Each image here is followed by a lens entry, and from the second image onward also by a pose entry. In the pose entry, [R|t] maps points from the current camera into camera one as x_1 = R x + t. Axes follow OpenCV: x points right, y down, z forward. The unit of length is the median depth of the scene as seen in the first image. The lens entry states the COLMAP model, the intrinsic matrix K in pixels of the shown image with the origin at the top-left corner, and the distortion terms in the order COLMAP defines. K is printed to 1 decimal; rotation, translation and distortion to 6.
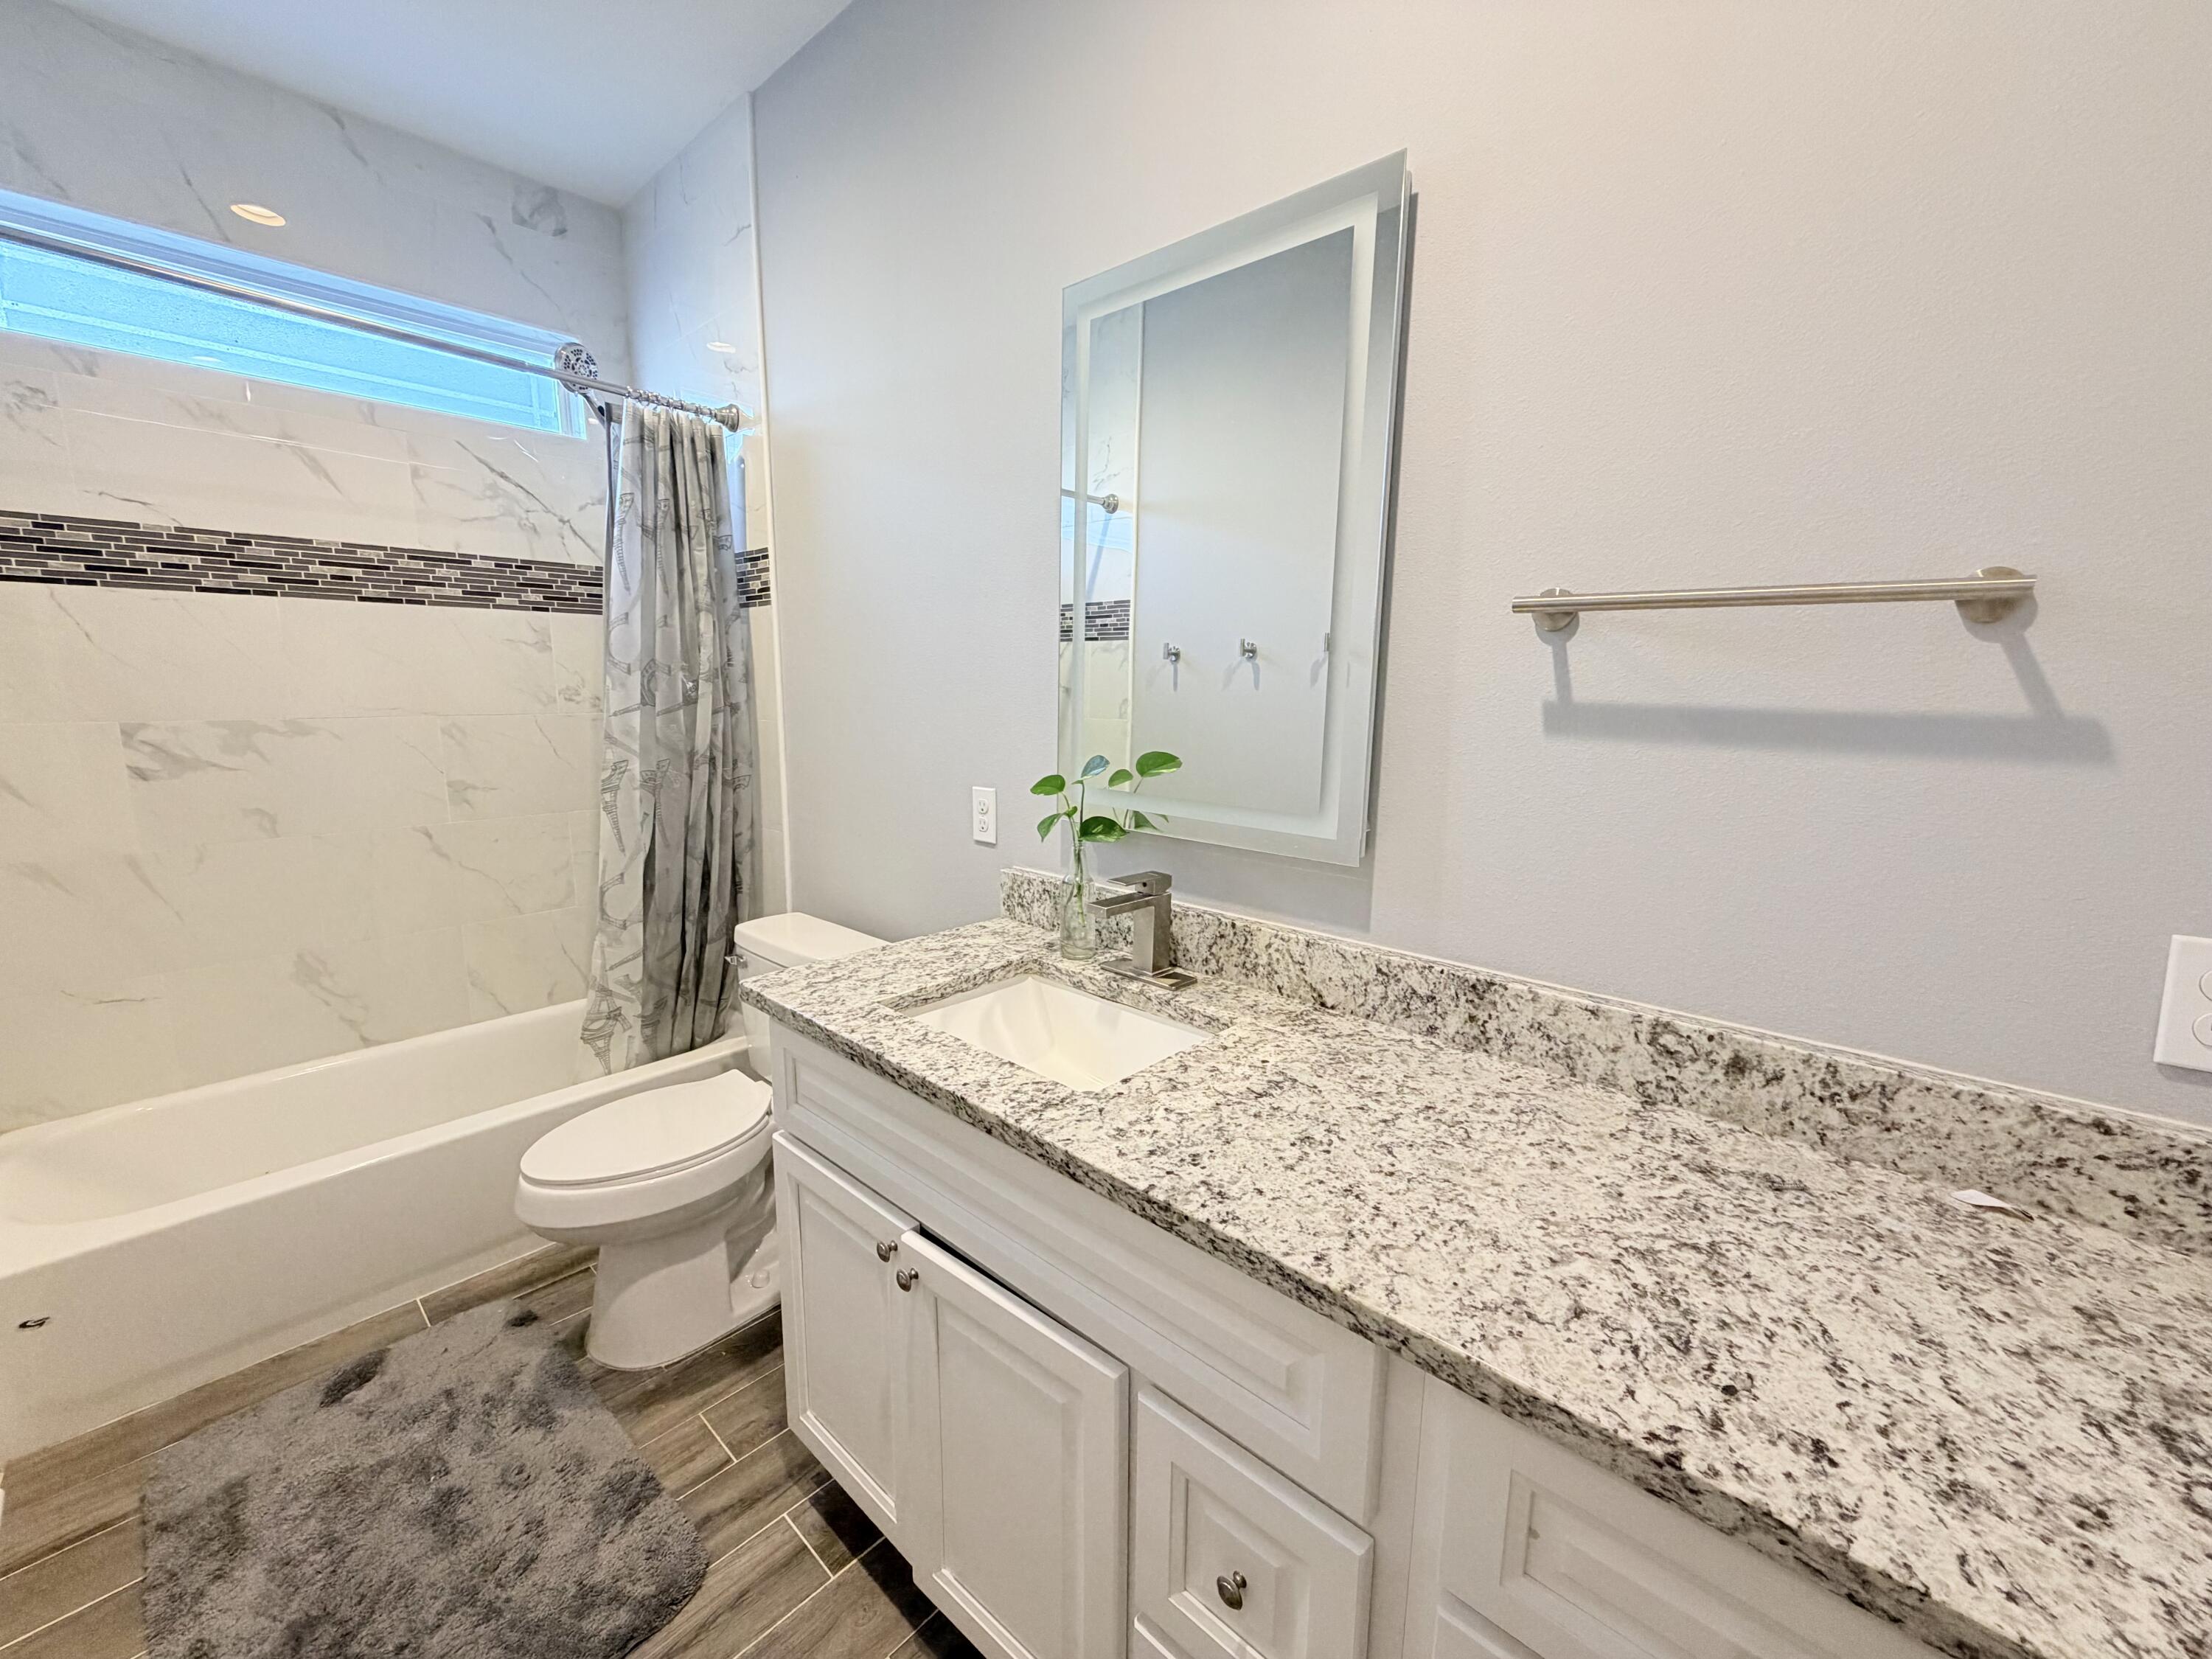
lens RADIAL K [[878.0, 0, 1103.2], [0, 878.0, 830.3], [0, 0, 1]] dist [-0.000576, 0.000094]
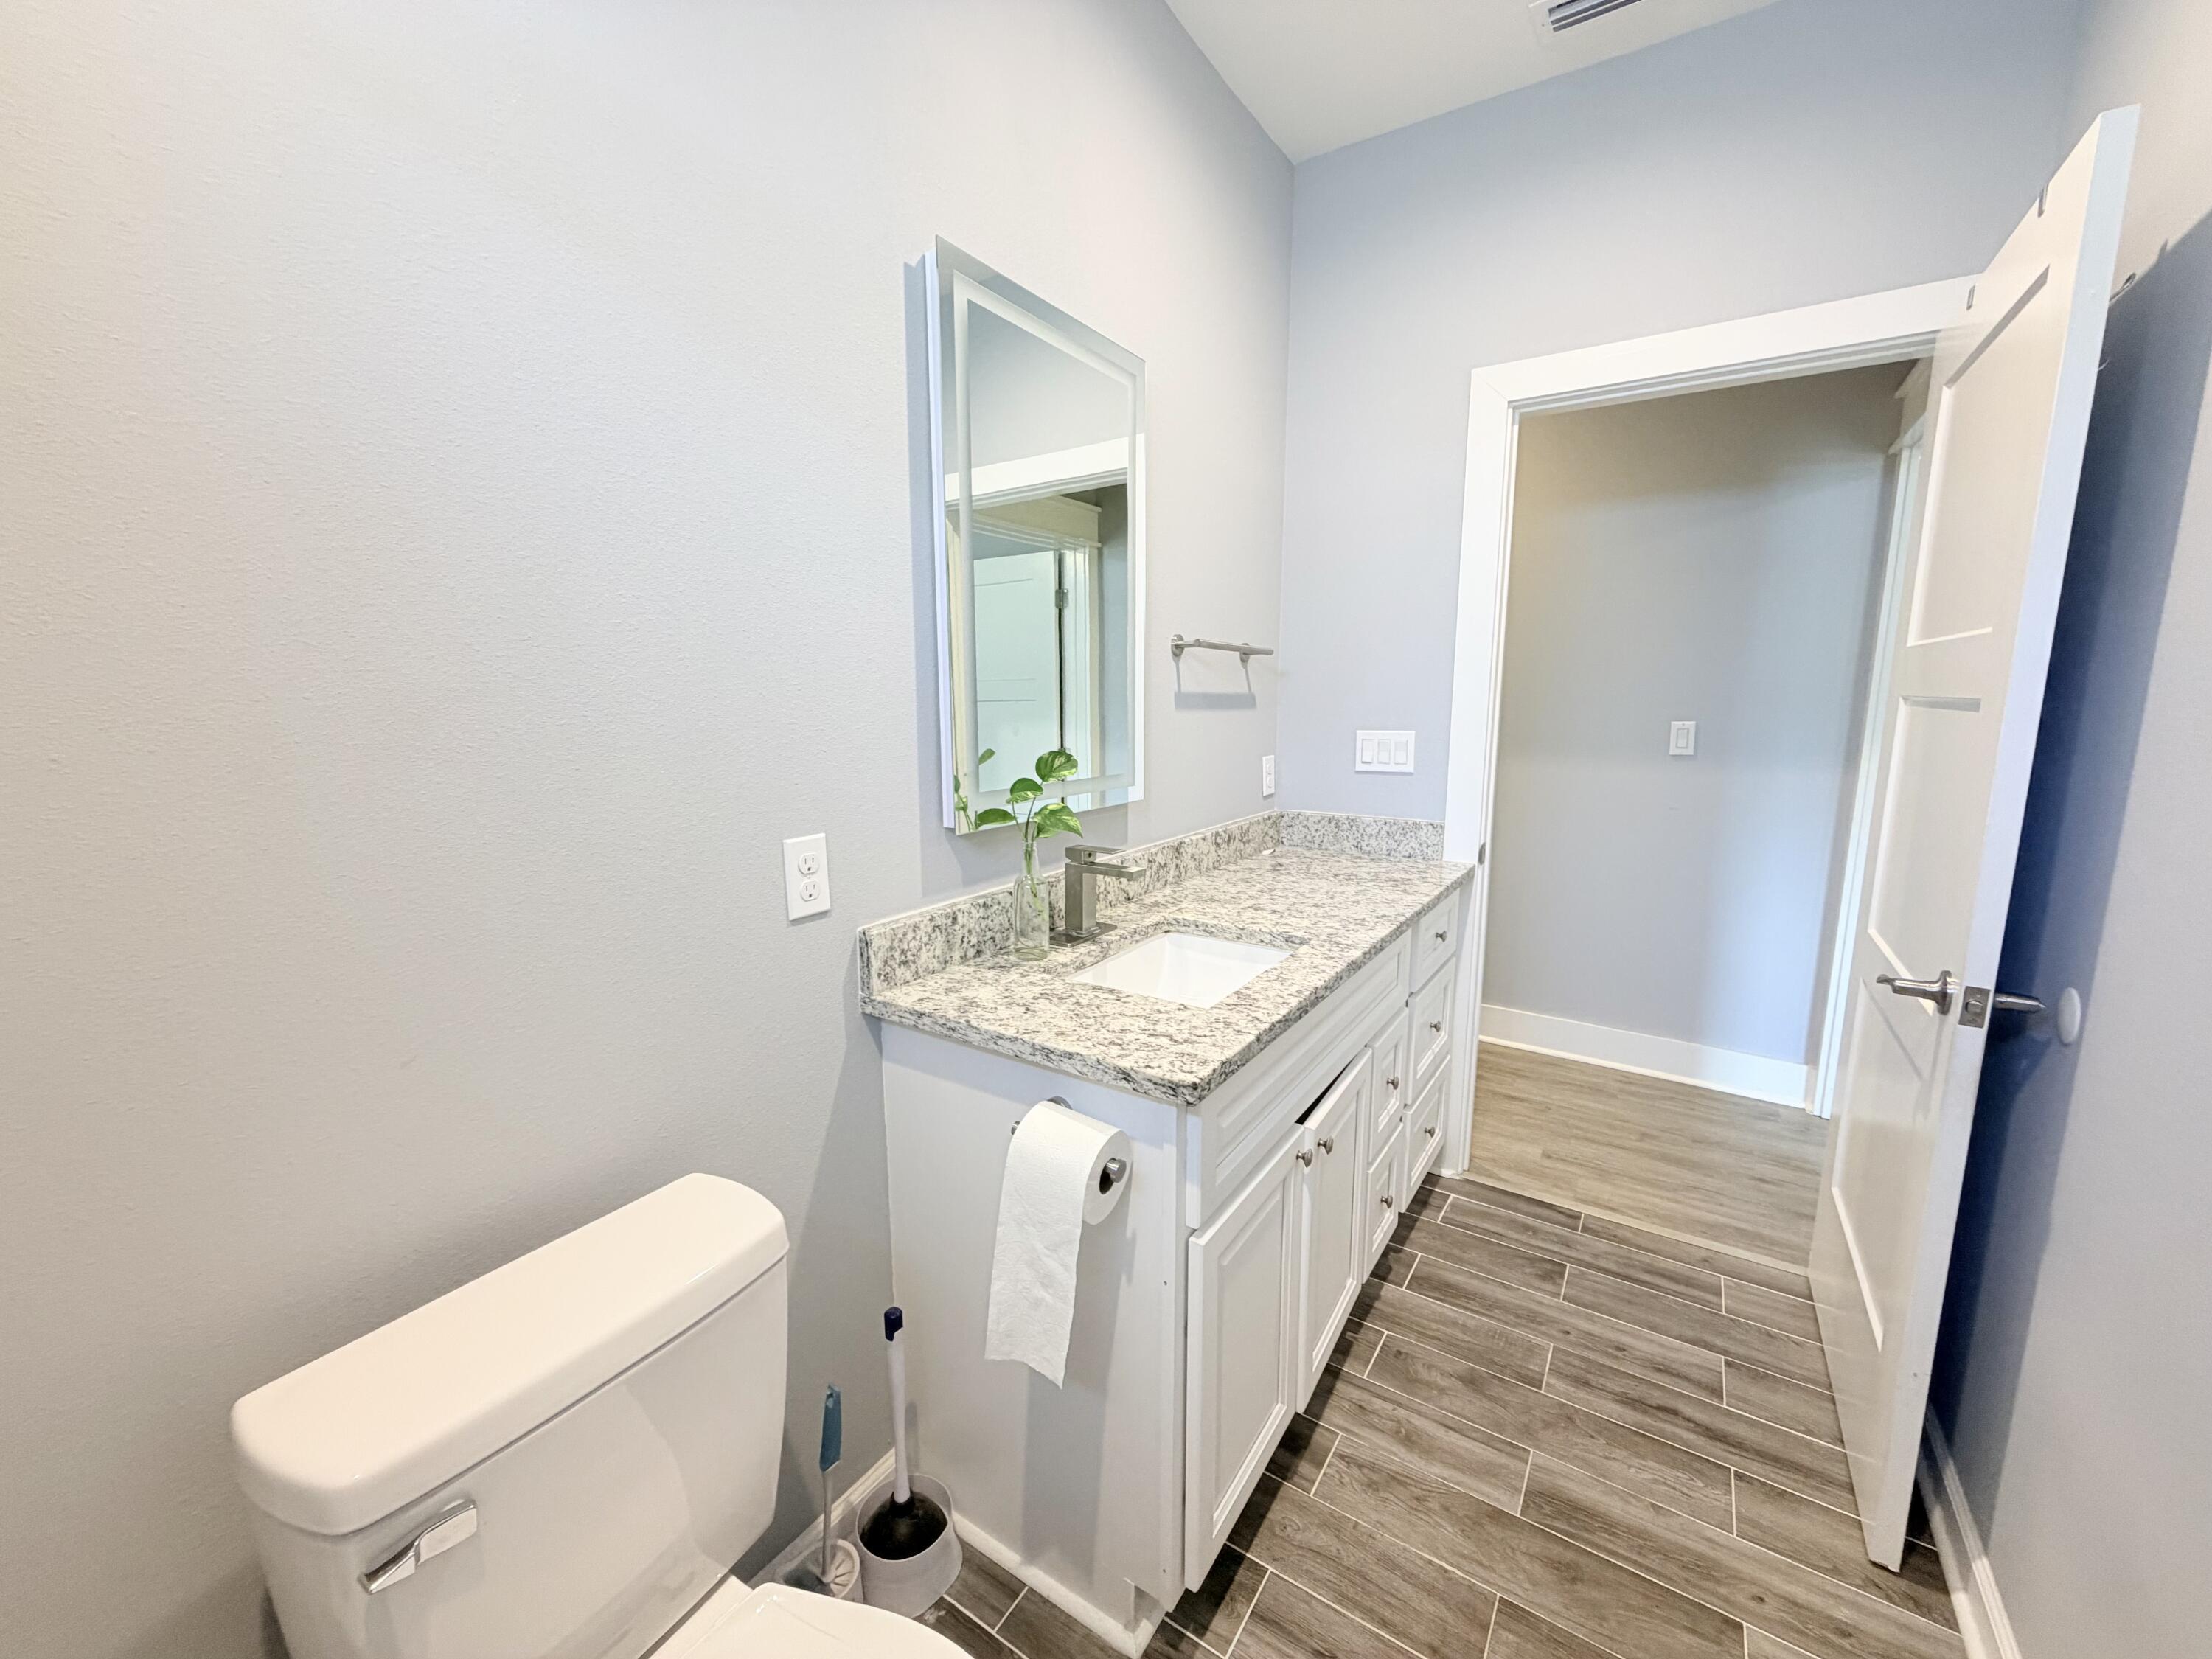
lens RADIAL K [[878.0, 0, 1103.2], [0, 878.0, 830.3], [0, 0, 1]] dist [-0.000576, 0.000094]
pose [[-0.156953, -0.166125, 0.973534, -1.229242], [0.160958, 0.968269, 0.191176, -0.215633], [-0.974402, 0.186703, -0.125234, 1.267215]]
